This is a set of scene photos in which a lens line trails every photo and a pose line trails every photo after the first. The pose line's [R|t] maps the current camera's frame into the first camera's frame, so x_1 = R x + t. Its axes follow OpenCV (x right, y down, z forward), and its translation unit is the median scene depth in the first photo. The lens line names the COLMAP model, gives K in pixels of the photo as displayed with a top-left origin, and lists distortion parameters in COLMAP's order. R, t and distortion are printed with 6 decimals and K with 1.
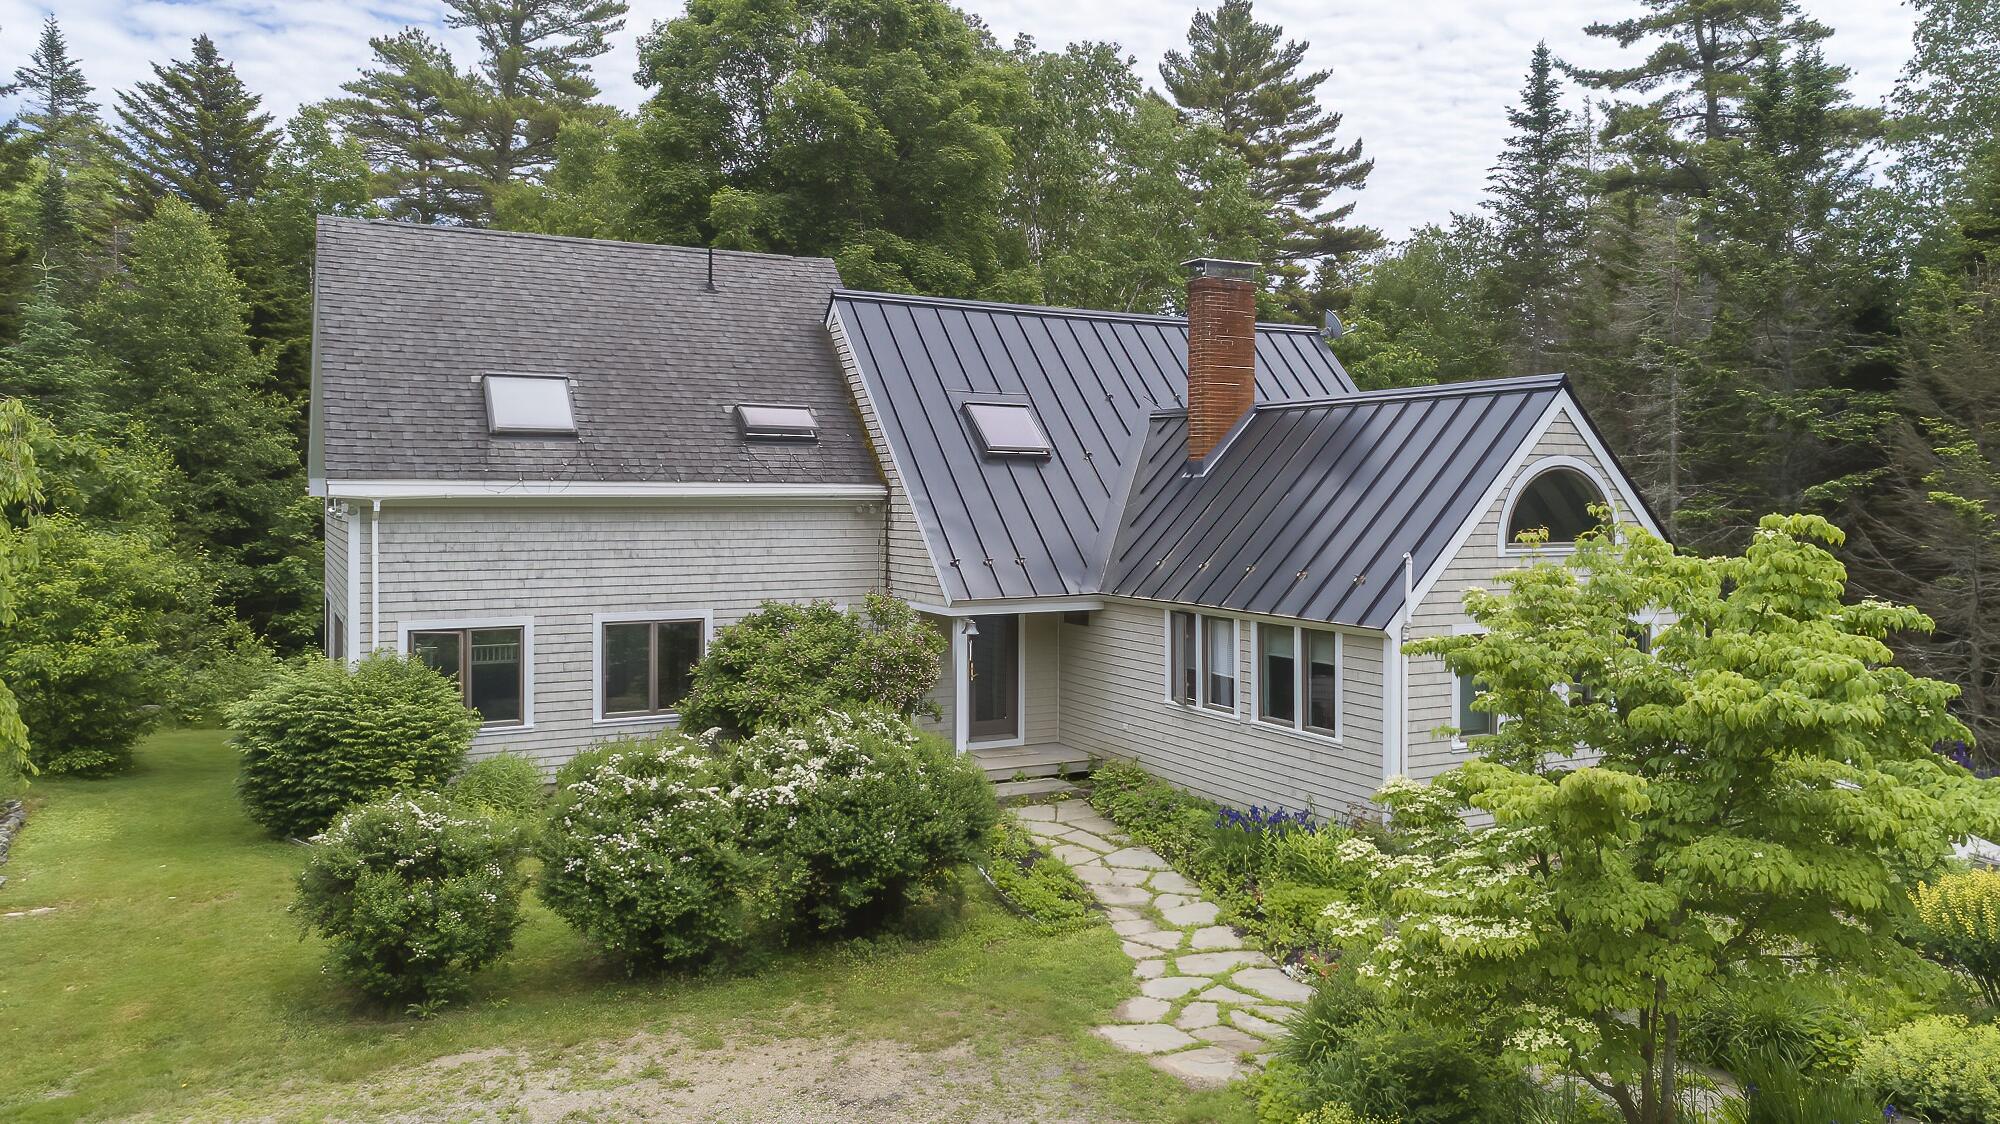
lens RADIAL K [[1457.4, 0, 1004.8], [0, 1457.4, 532.8], [0, 0, 1]] dist [0.003445, 0.000667]
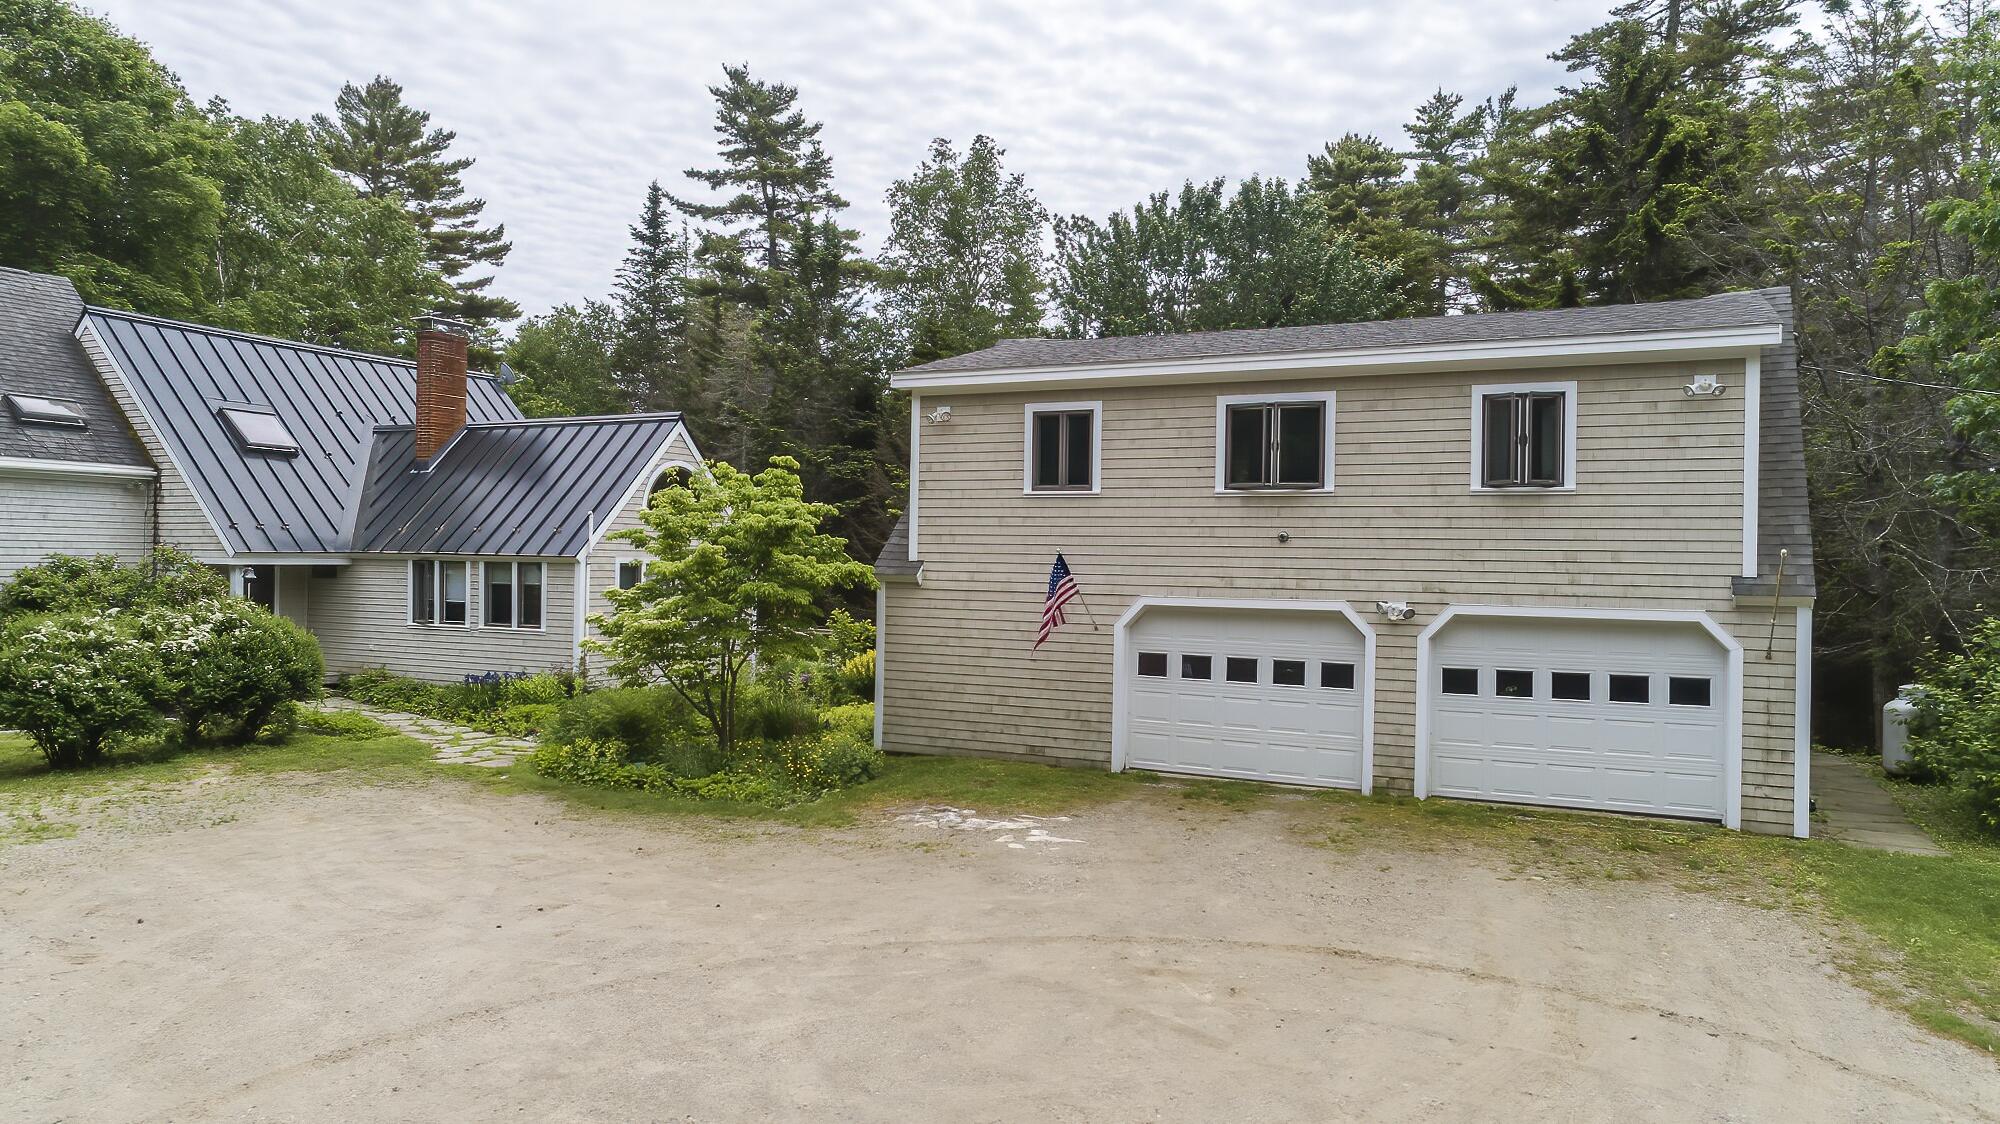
lens RADIAL K [[1457.4, 0, 1004.8], [0, 1457.4, 532.8], [0, 0, 1]] dist [0.003445, 0.000667]
pose [[0.822813, 0.028490, 0.567598, -0.132274], [-0.000790, 0.998799, -0.048987, 0.057893], [-0.568312, 0.039859, 0.821847, -0.299845]]
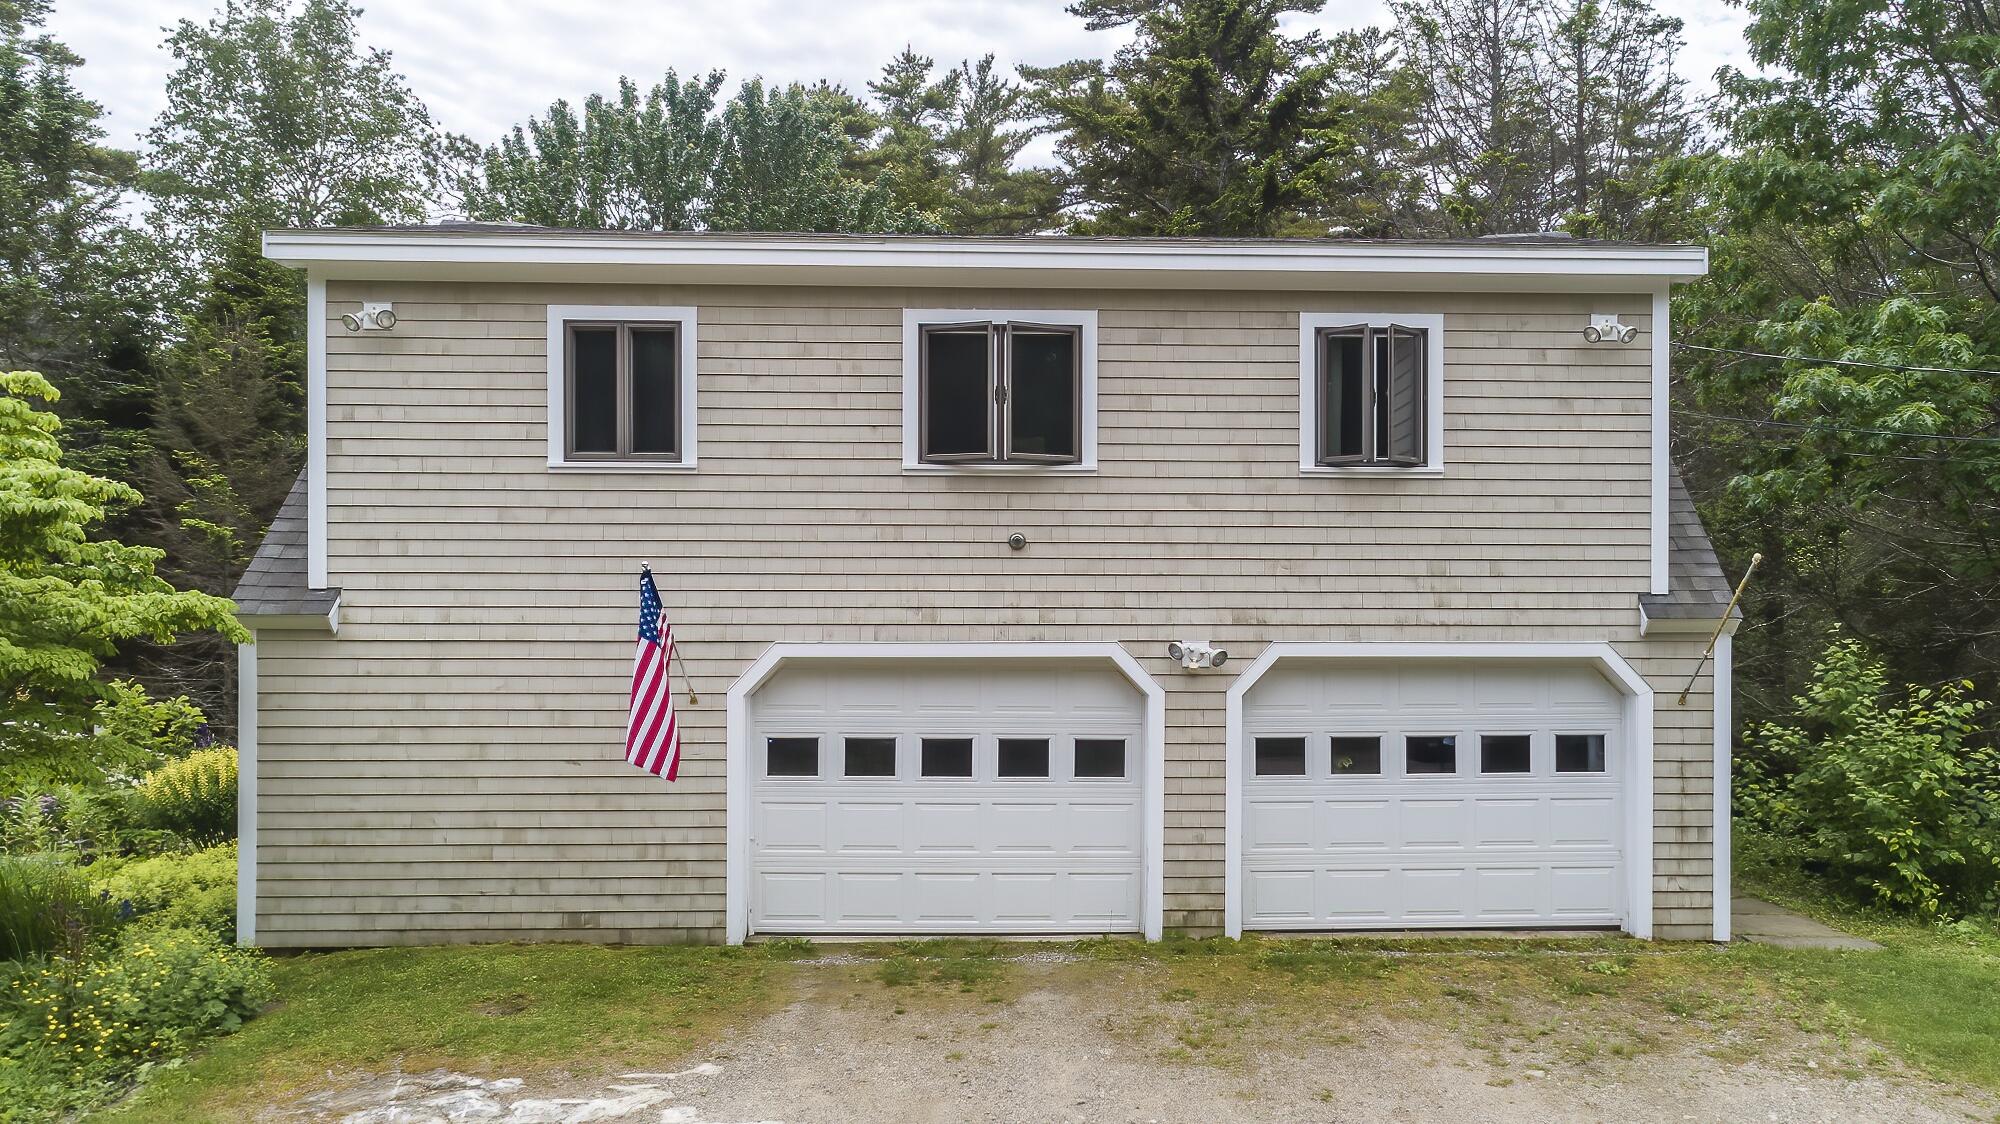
lens RADIAL K [[1613.2, 0, 1215.6], [0, 1613.2, 608.7], [0, 0, 1]] dist [0.009175, 0.004400]
pose [[0.443344, 0.001530, 0.896350, -0.060131], [0.027235, 0.999514, -0.015176, 0.055494], [-0.895938, 0.031141, 0.443087, -0.133683]]
